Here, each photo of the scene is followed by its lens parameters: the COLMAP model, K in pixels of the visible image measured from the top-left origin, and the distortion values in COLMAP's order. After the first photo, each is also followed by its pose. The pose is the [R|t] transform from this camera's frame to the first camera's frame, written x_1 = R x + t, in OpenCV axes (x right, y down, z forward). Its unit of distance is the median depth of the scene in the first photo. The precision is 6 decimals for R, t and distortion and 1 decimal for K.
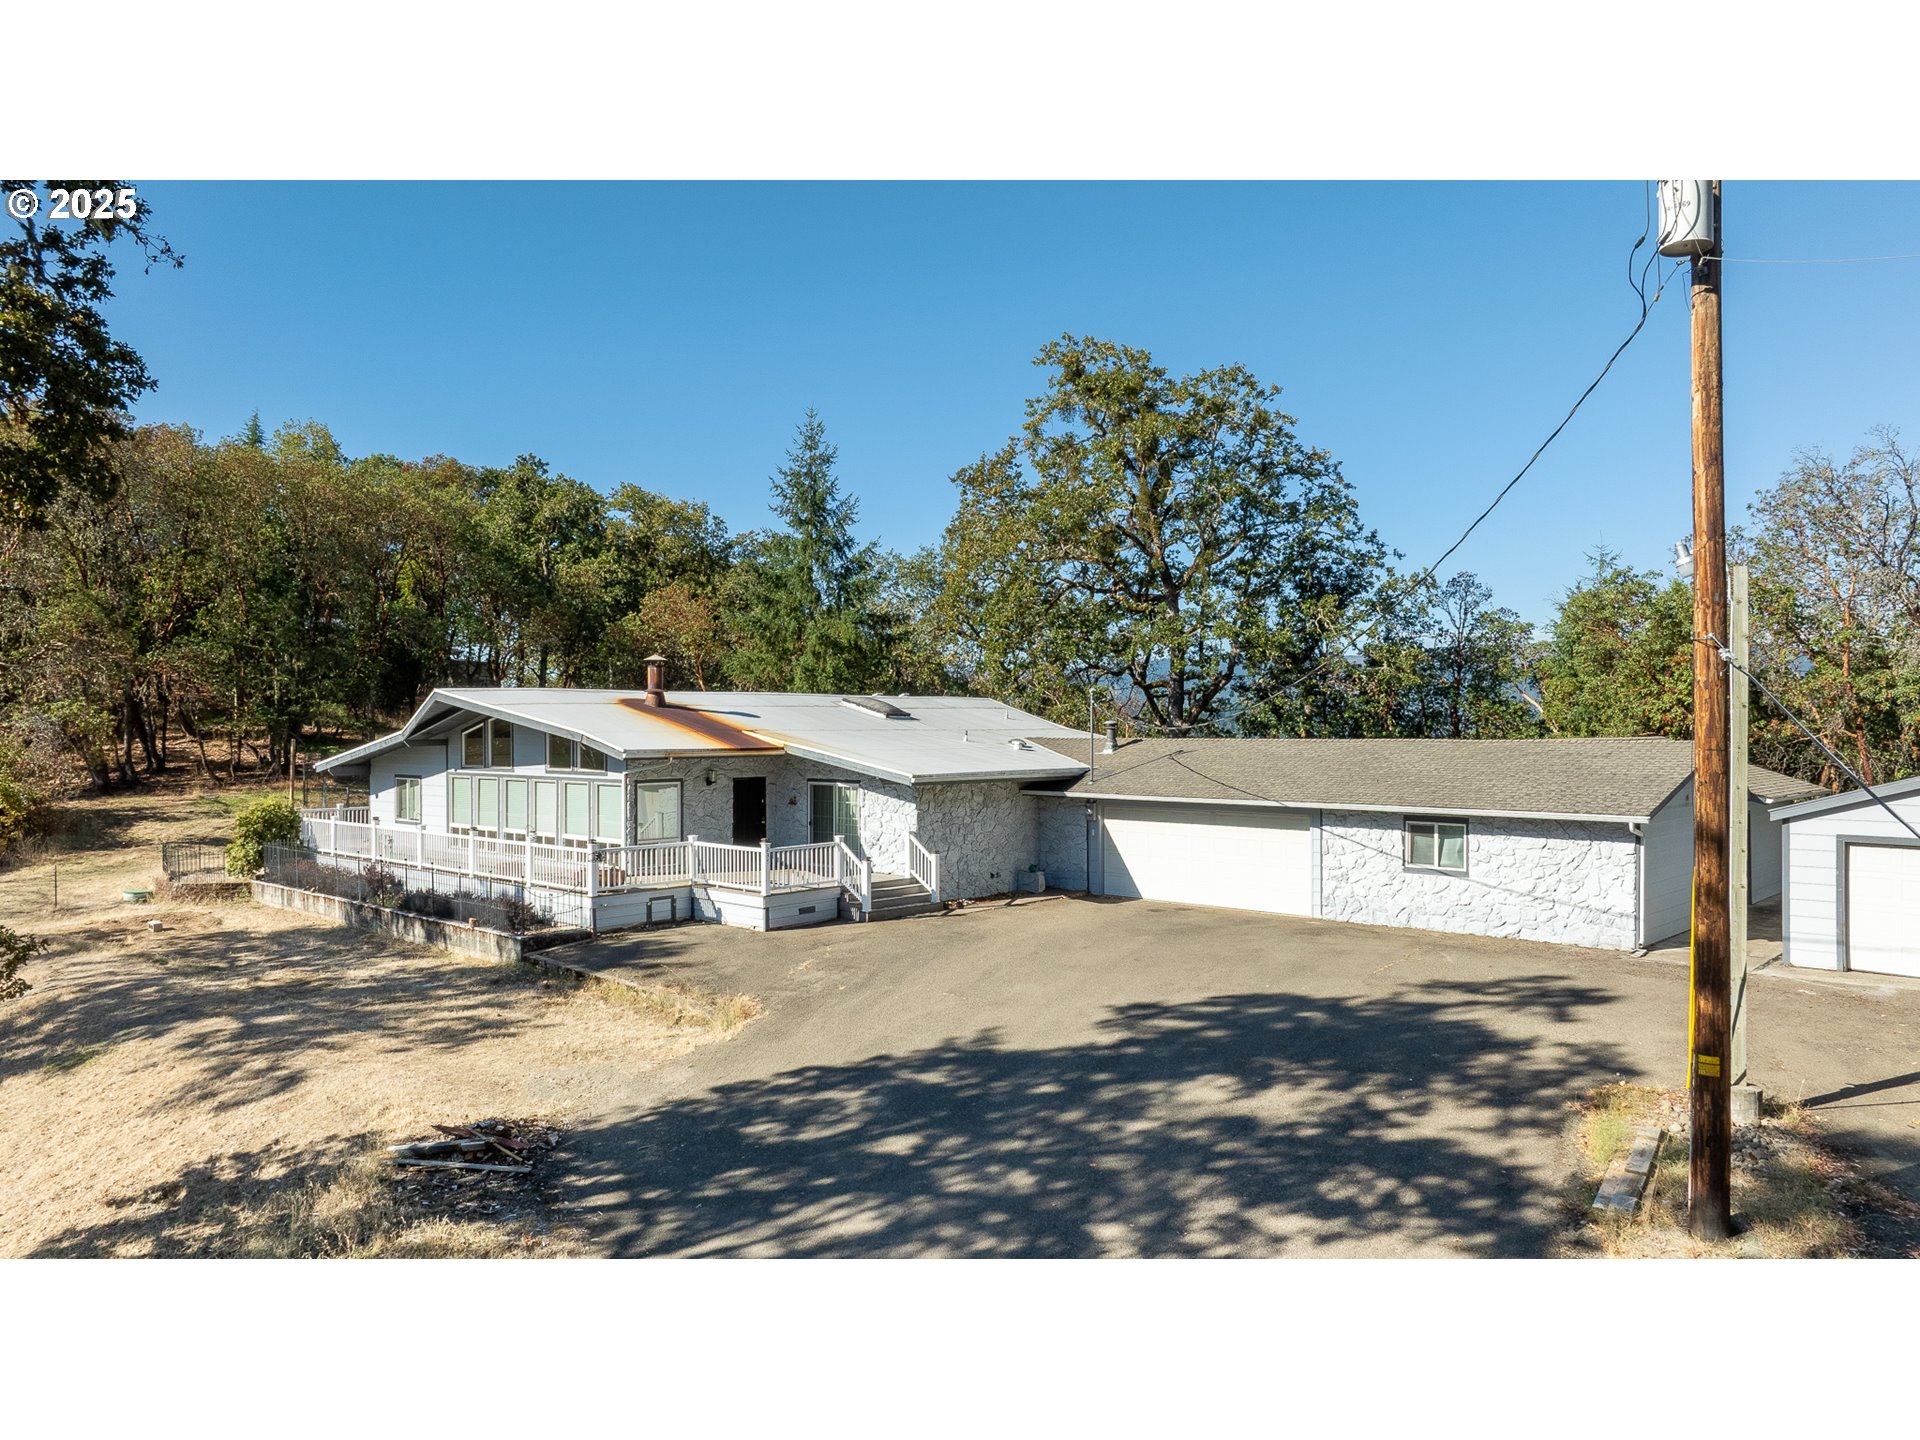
lens RADIAL K [[1321.6, 0, 961.6], [0, 1321.6, 756.1], [0, 0, 1]] dist [-0.011744, 0.002060]
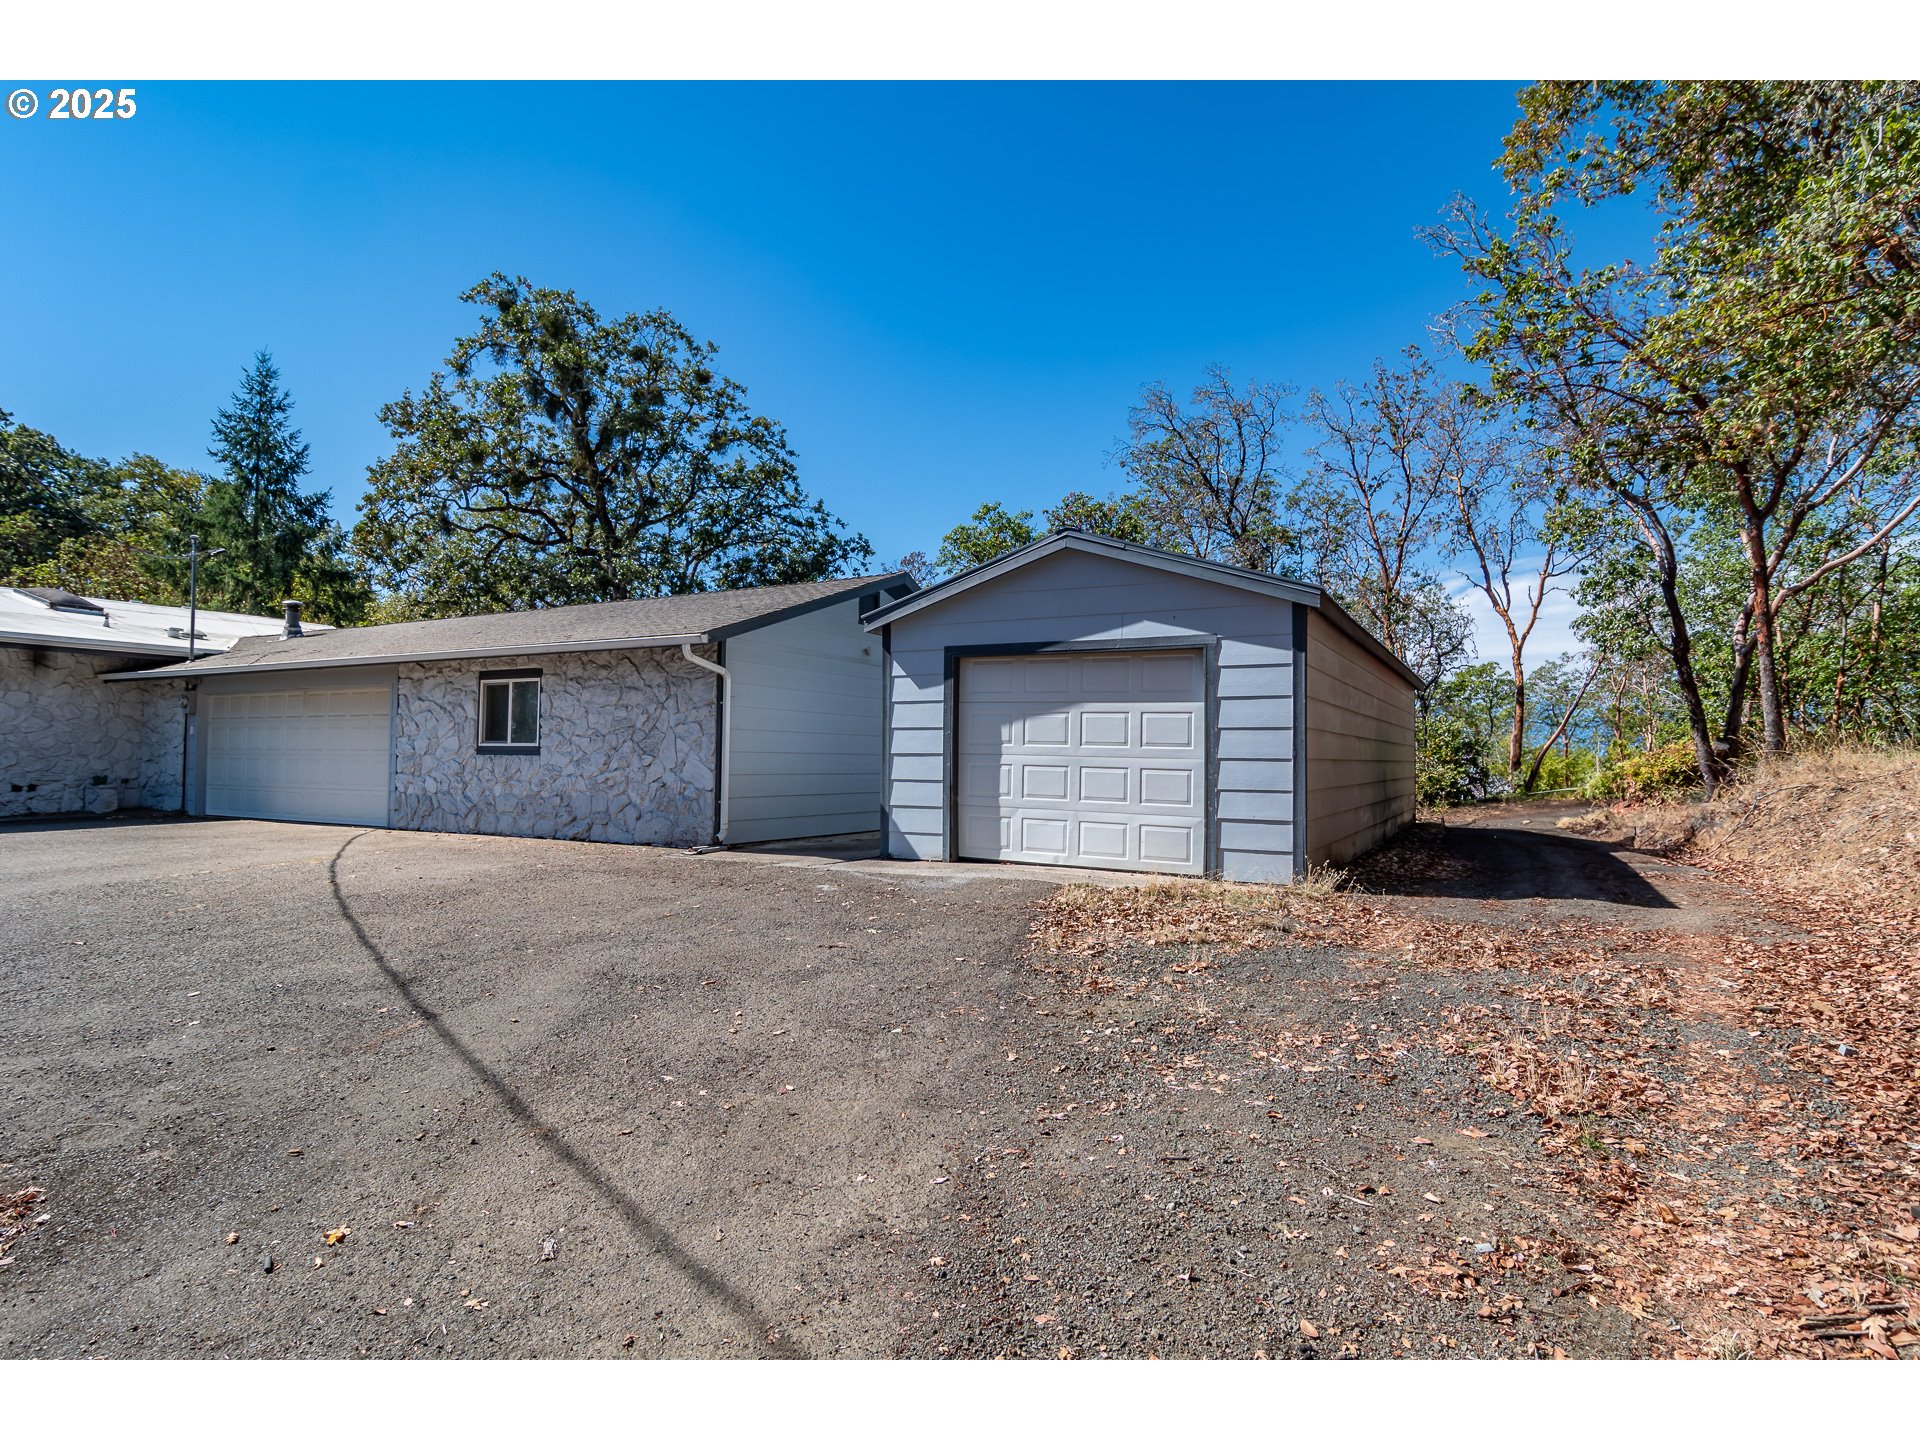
lens RADIAL K [[1049.8, 0, 953.6], [0, 1049.8, 717.6], [0, 0, 1]] dist [0.004203, 0.001518]
pose [[0.971894, 0.025291, 0.234056, 0.228417], [-0.008967, 0.997468, -0.070545, 0.053667], [-0.235248, 0.066463, 0.969660, 0.200218]]
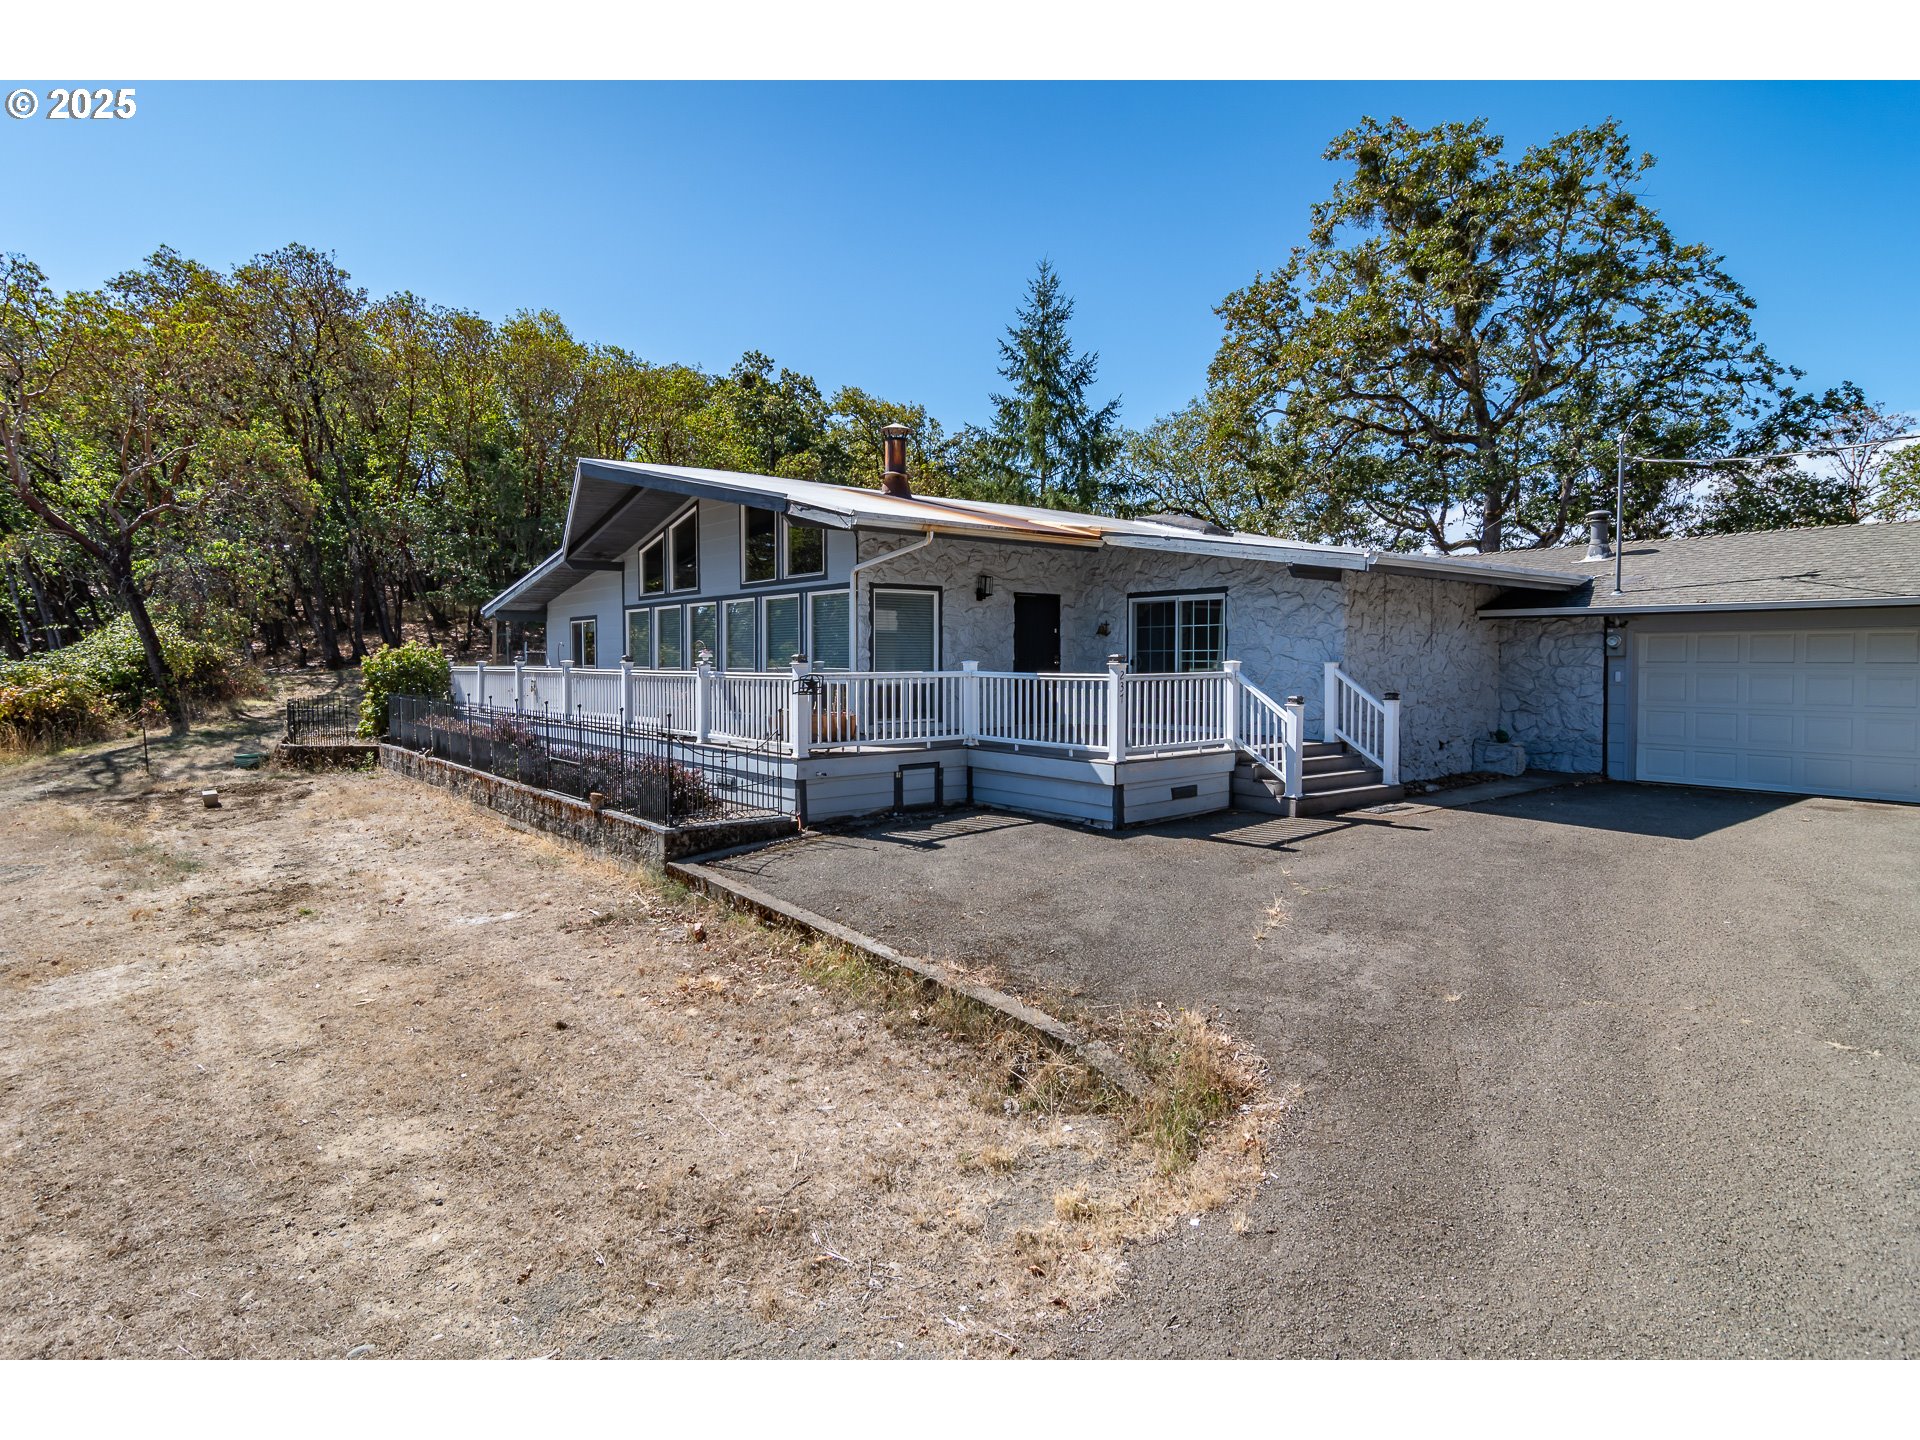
lens RADIAL K [[1049.8, 0, 962.5], [0, 1049.8, 716.6], [0, 0, 1]] dist [0.004203, 0.001518]
pose [[0.990752, 0.011671, -0.135185, -0.078781], [-0.007500, 0.999481, 0.031324, 0.038283], [0.135480, -0.030020, 0.990325, 0.295635]]
